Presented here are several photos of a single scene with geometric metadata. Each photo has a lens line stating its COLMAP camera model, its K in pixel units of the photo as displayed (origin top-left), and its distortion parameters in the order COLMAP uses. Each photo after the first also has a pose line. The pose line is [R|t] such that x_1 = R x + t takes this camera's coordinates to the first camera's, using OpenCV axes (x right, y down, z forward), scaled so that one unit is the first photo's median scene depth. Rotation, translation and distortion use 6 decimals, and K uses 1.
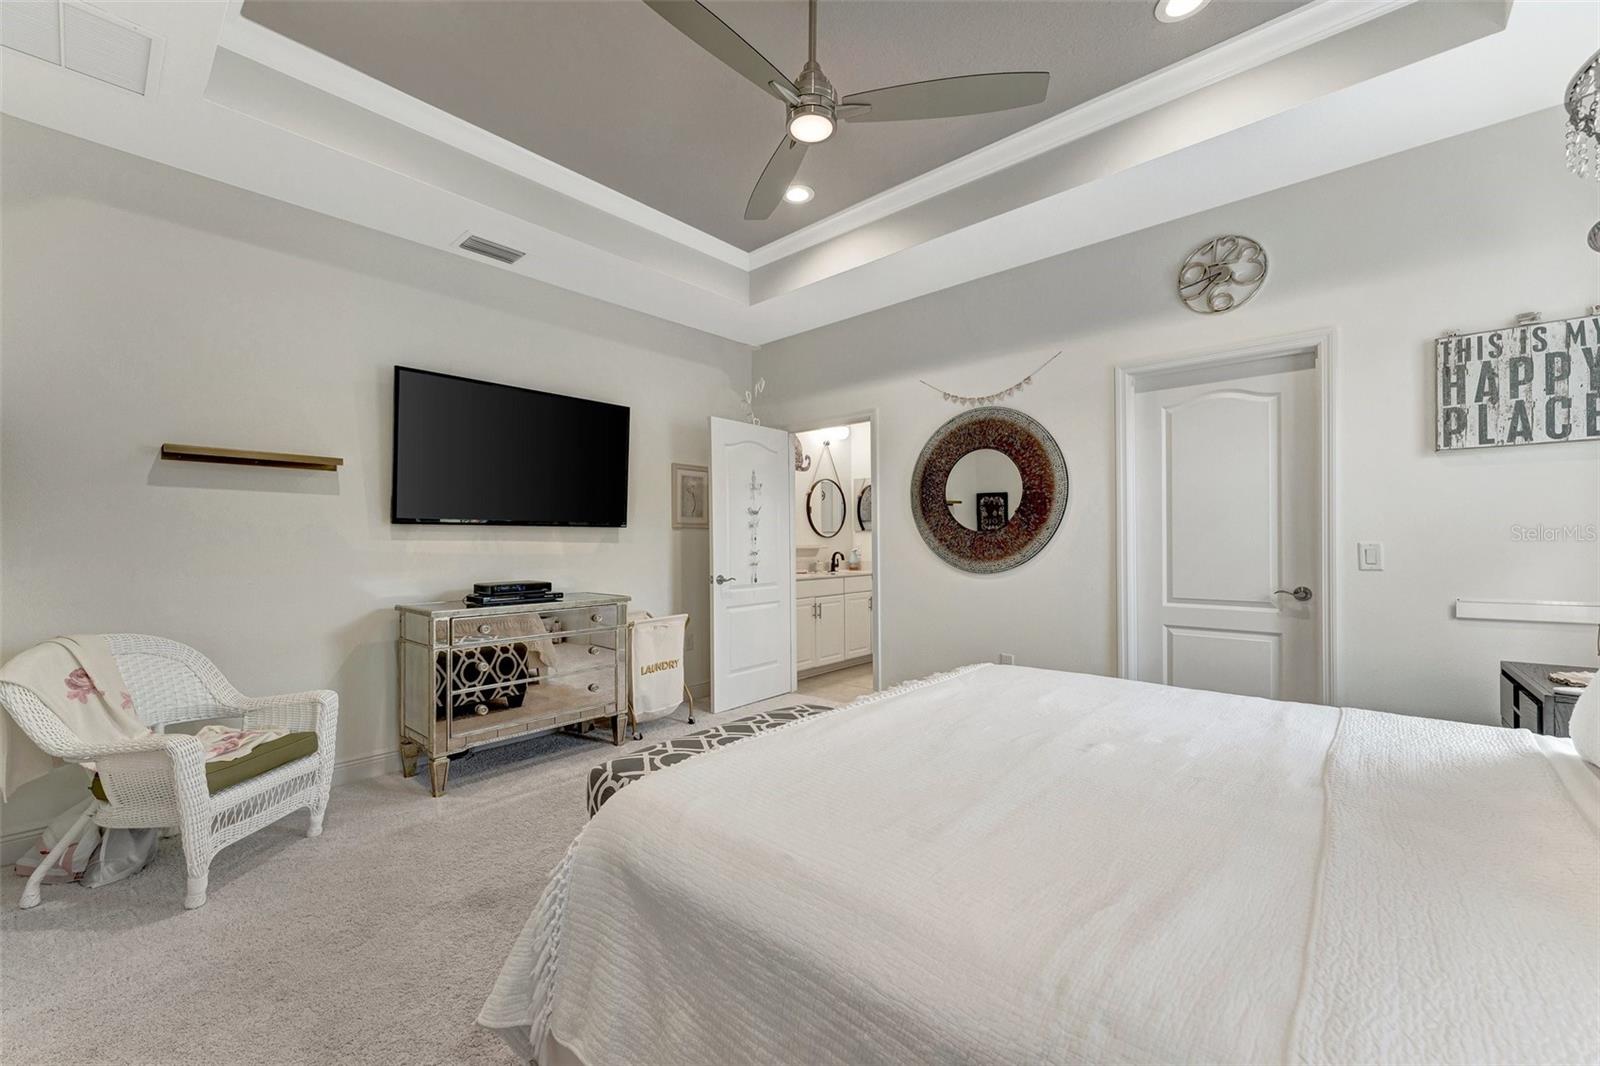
lens RADIAL K [[642.3, 0, 784.0], [0, 642.3, 543.4], [0, 0, 1]] dist [0.005950, 0.001239]
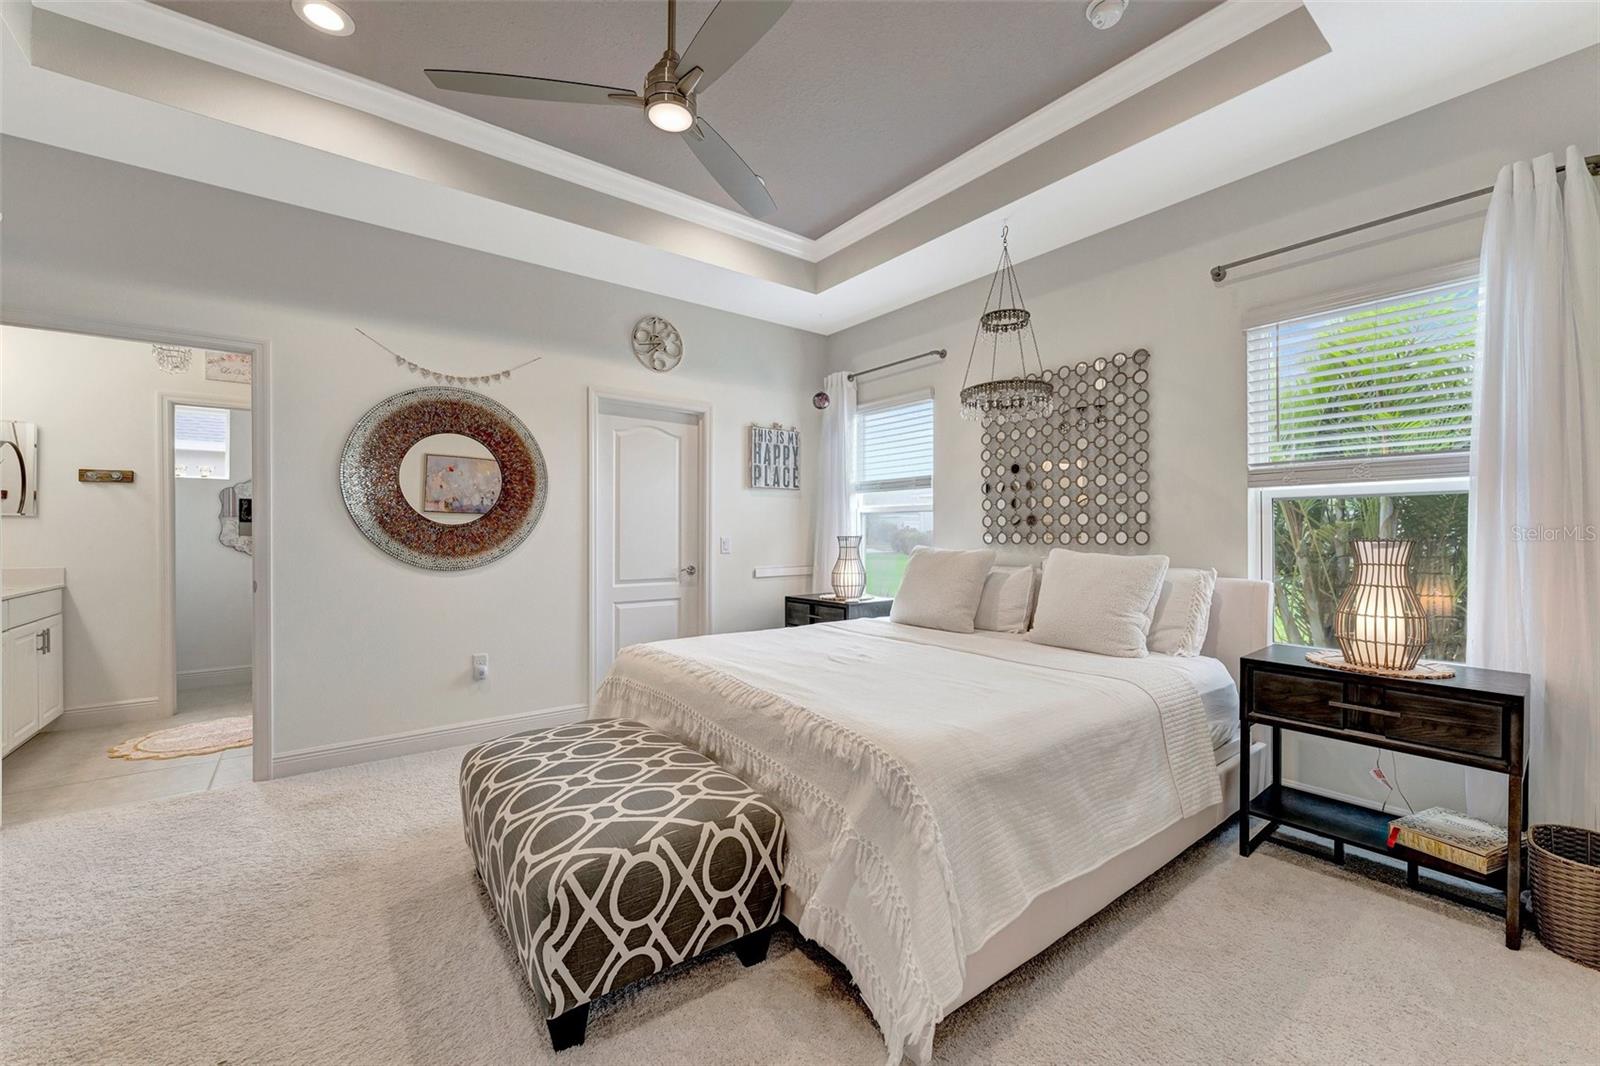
lens RADIAL K [[642.3, 0, 798.0], [0, 642.3, 536.5], [0, 0, 1]] dist [0.005950, 0.001239]
pose [[0.178374, 0.000450, 0.983963, -0.589740], [-0.001559, 0.999999, -0.000175, -0.002362], [-0.983962, -0.001503, 0.178374, 0.425688]]
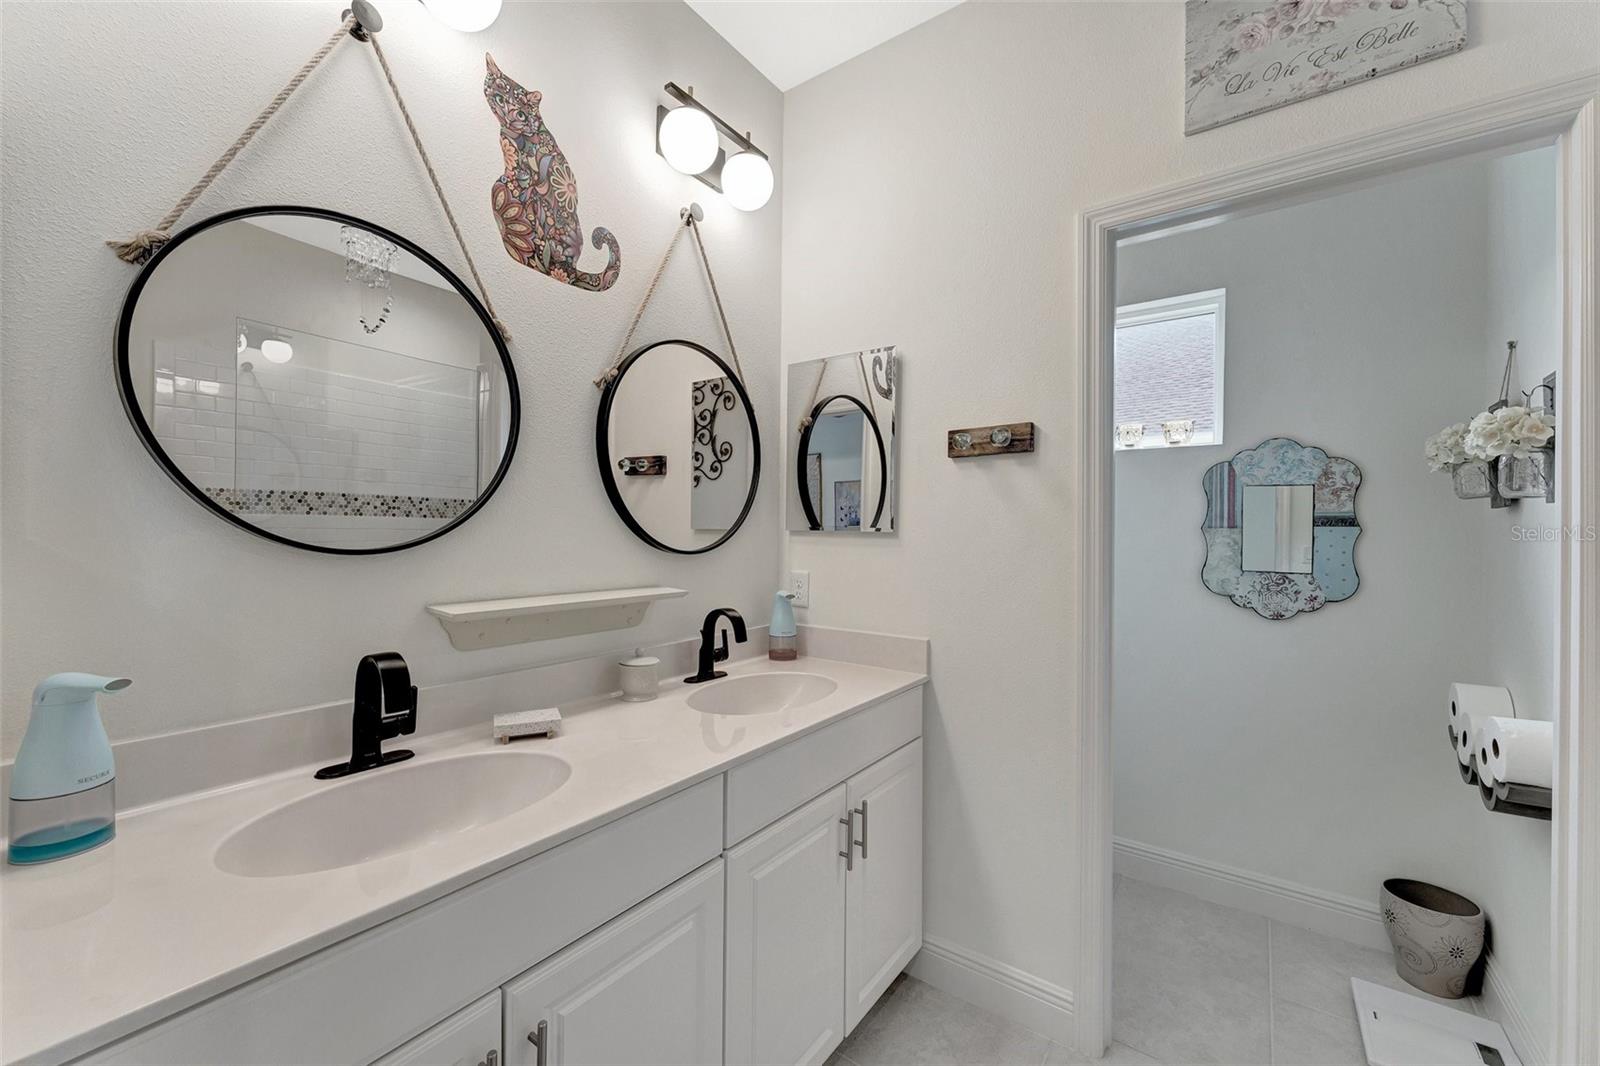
lens RADIAL K [[642.3, 0, 806.4], [0, 642.3, 537.1], [0, 0, 1]] dist [0.005950, 0.001239]
pose [[0.991979, 0.013347, 0.125694, 0.163303], [-0.013889, 0.999898, 0.003442, -0.035505], [-0.125635, -0.005160, 0.992063, 1.417362]]
